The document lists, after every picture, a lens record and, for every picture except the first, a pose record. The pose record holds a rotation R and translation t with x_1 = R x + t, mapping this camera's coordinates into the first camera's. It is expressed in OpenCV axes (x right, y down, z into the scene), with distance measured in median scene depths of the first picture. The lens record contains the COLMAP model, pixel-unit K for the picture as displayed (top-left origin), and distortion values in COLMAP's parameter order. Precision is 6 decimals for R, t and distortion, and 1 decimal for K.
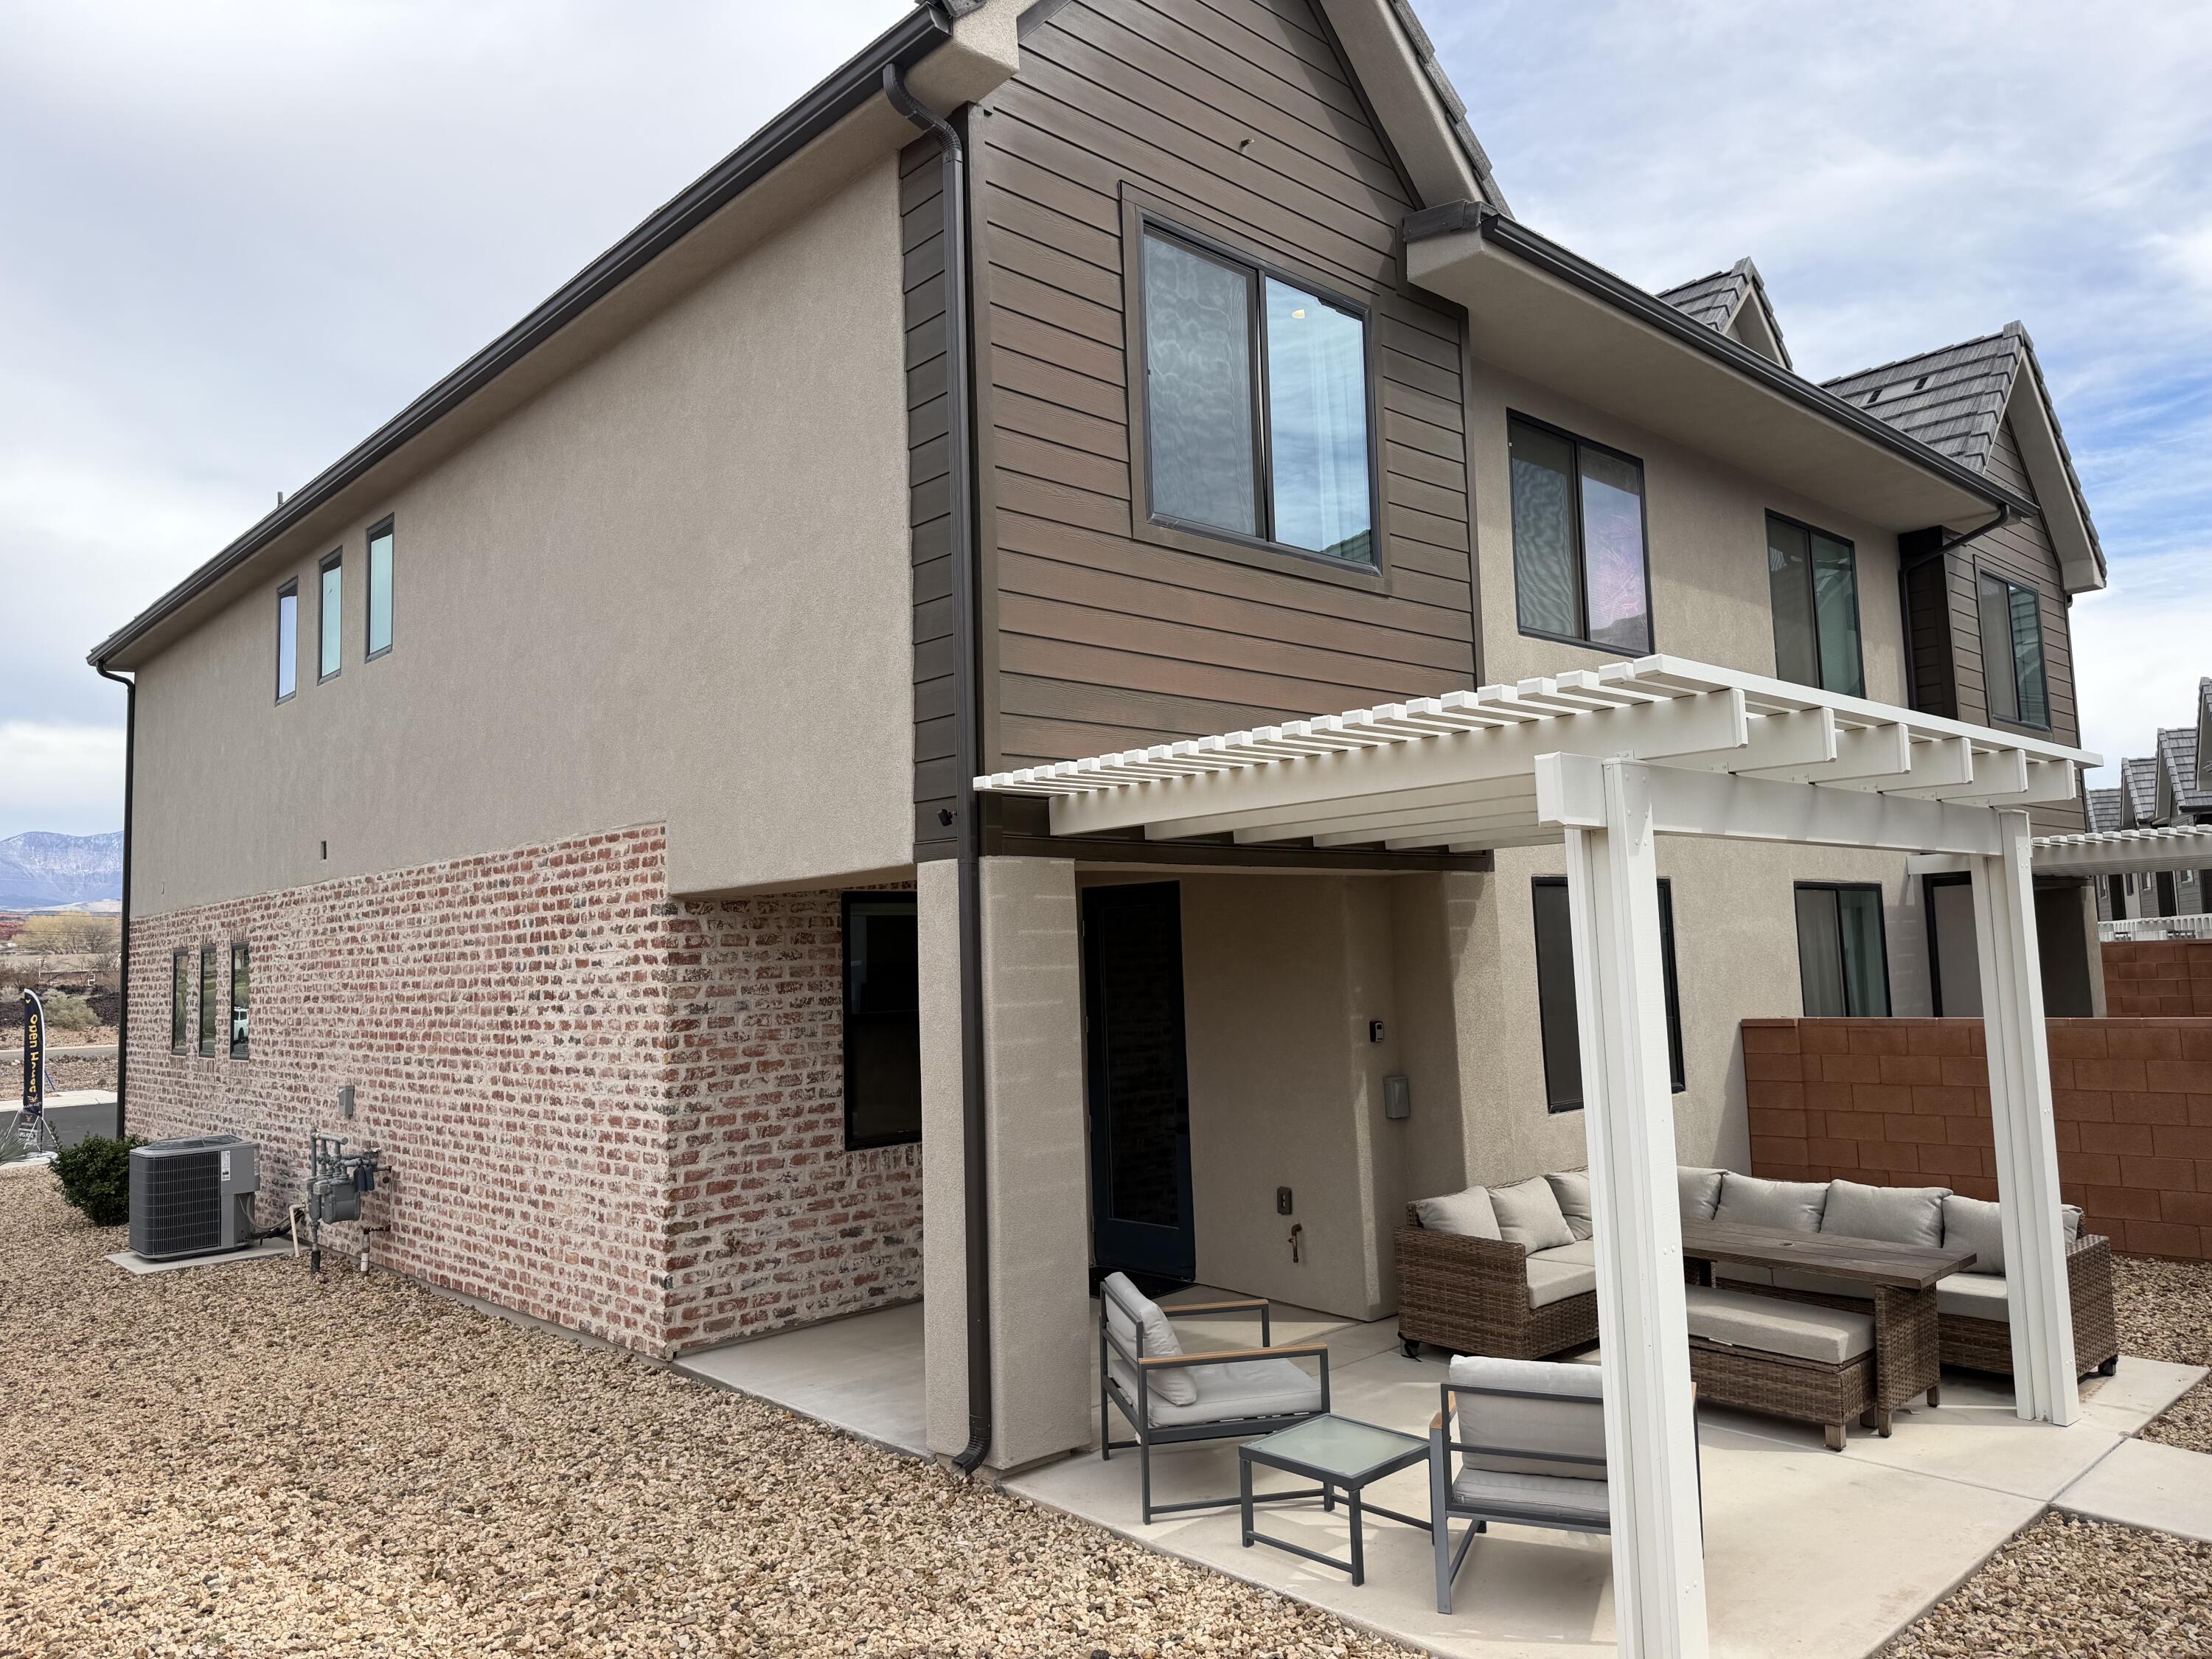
lens RADIAL K [[1550.1, 0, 1095.1], [0, 1550.1, 787.2], [0, 0, 1]] dist [0.073007, -0.083332]
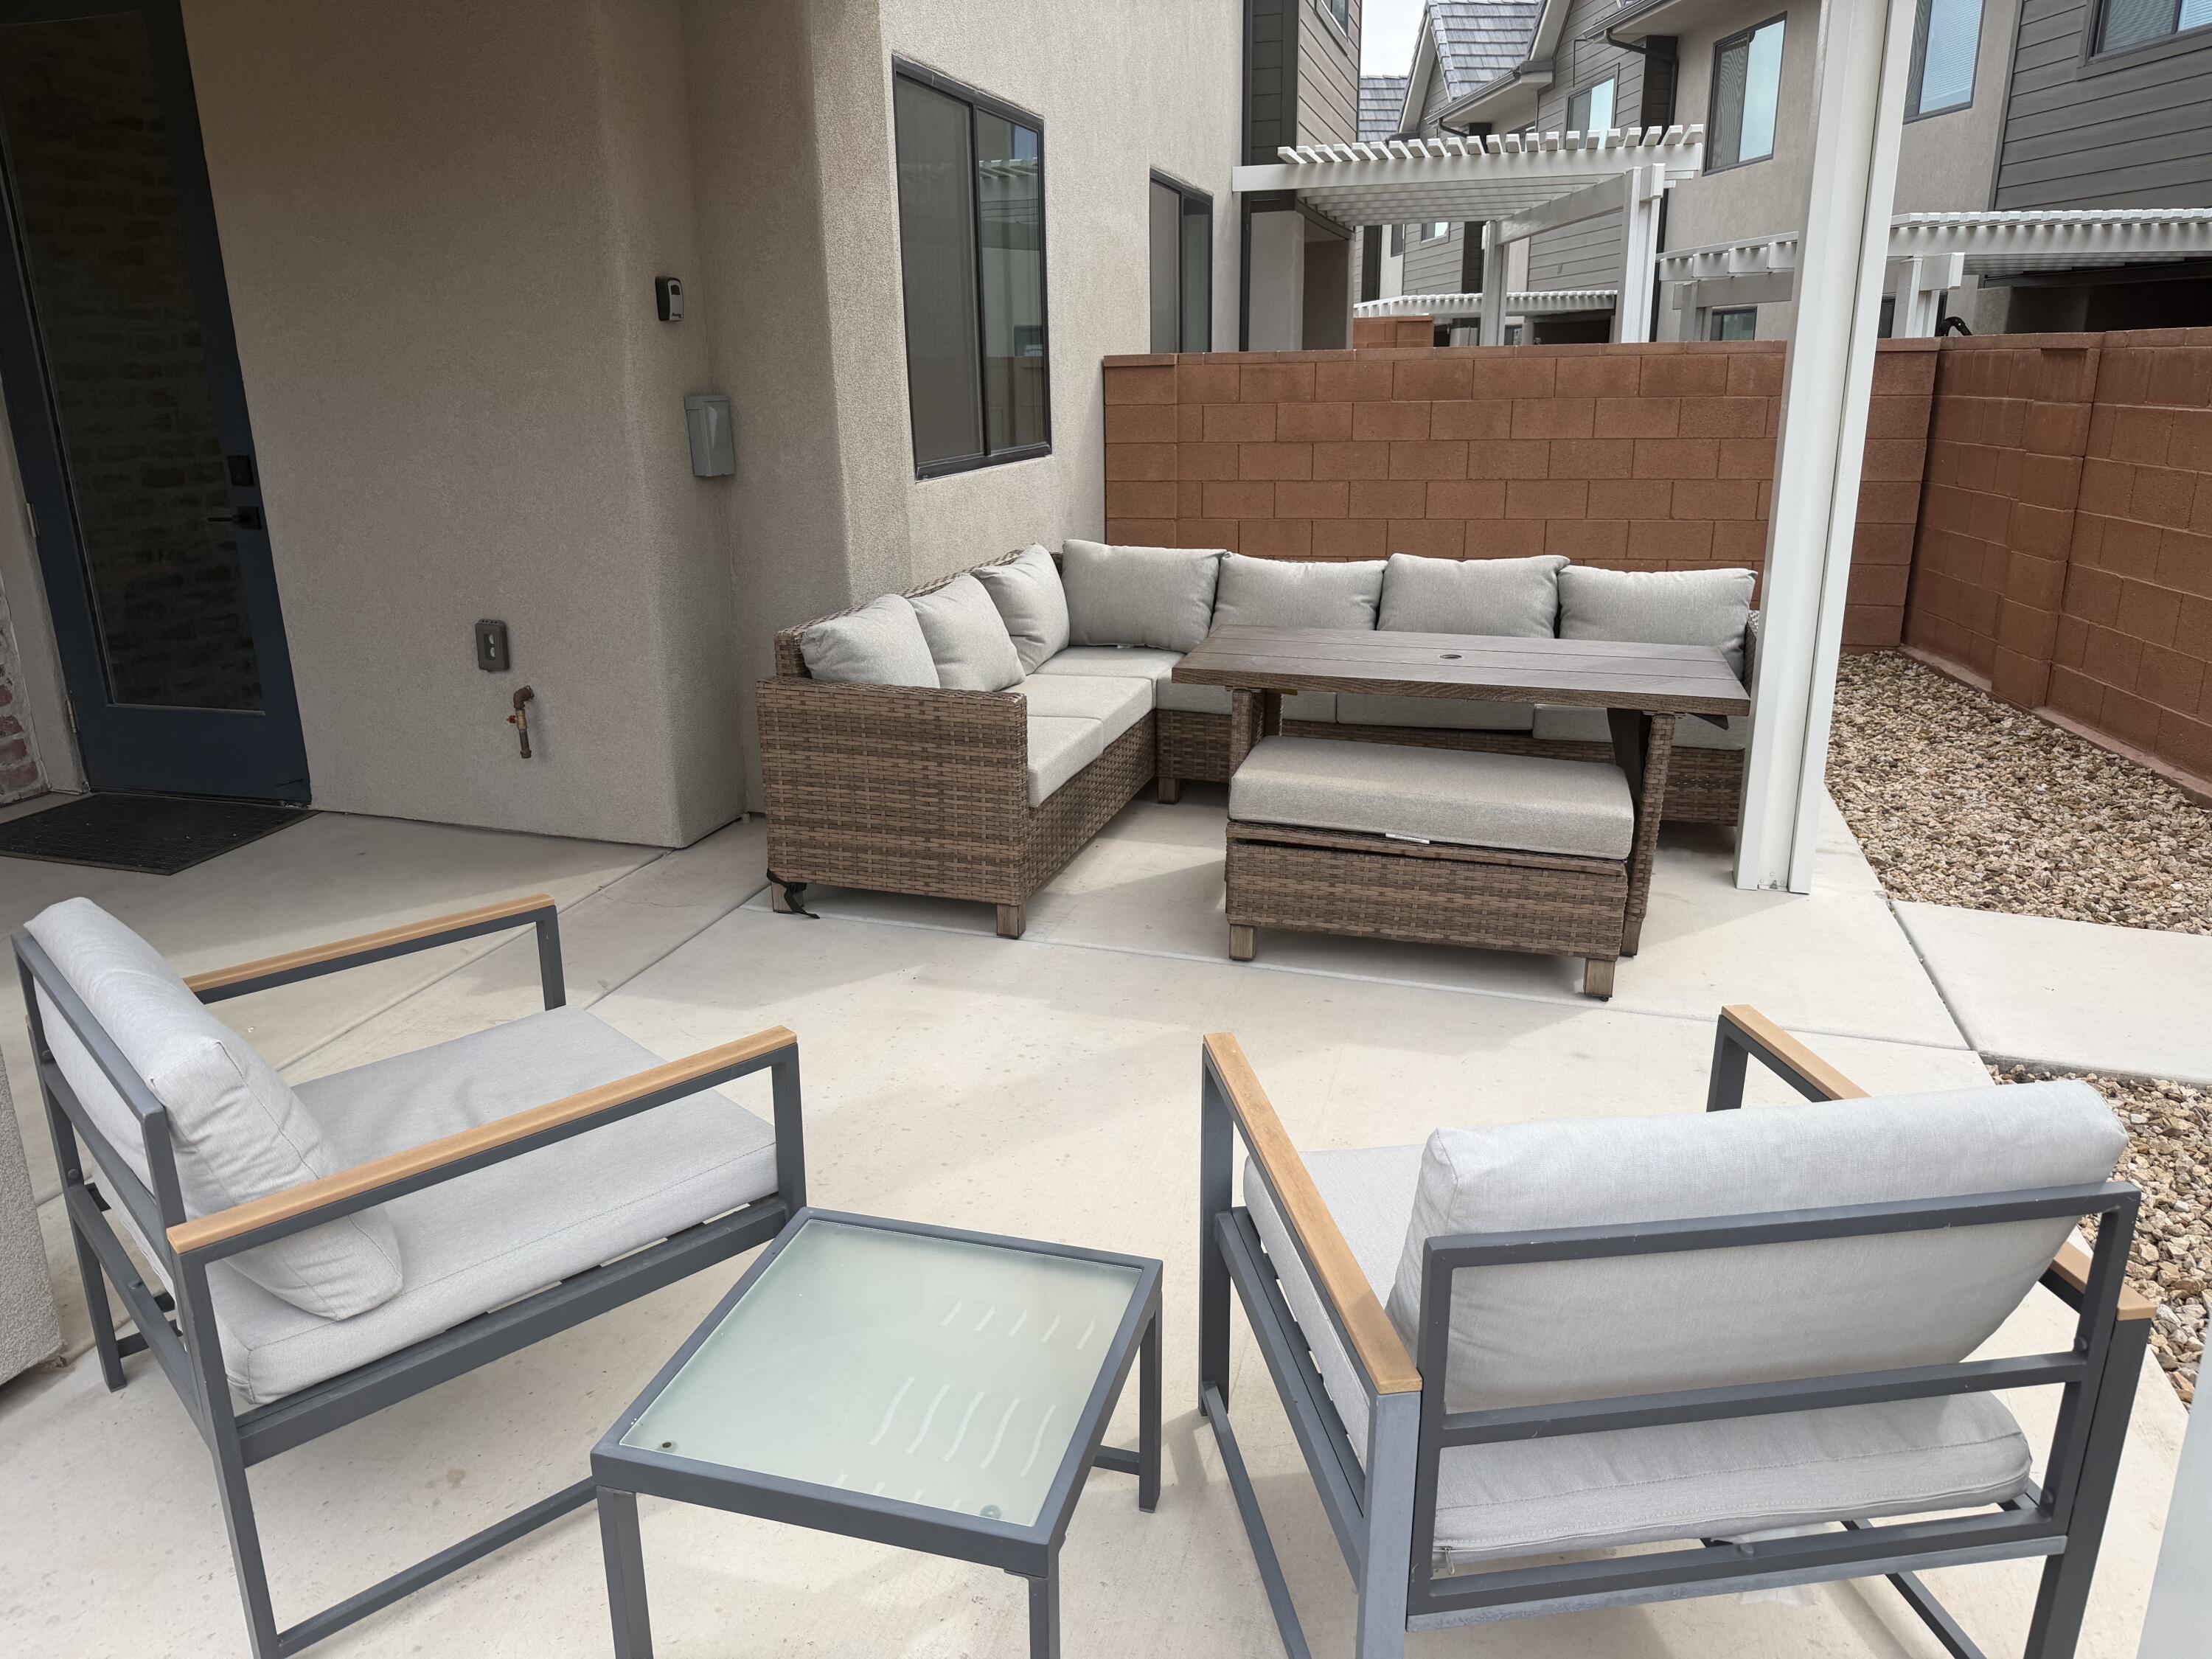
lens RADIAL K [[1550.1, 0, 1097.4], [0, 1550.1, 843.0], [0, 0, 1]] dist [0.073007, -0.083332]
pose [[0.854335, -0.129885, 0.503231, 0.025555], [-0.073903, 0.928069, 0.365002, 0.129128], [-0.514441, -0.349024, 0.783283, 0.495457]]
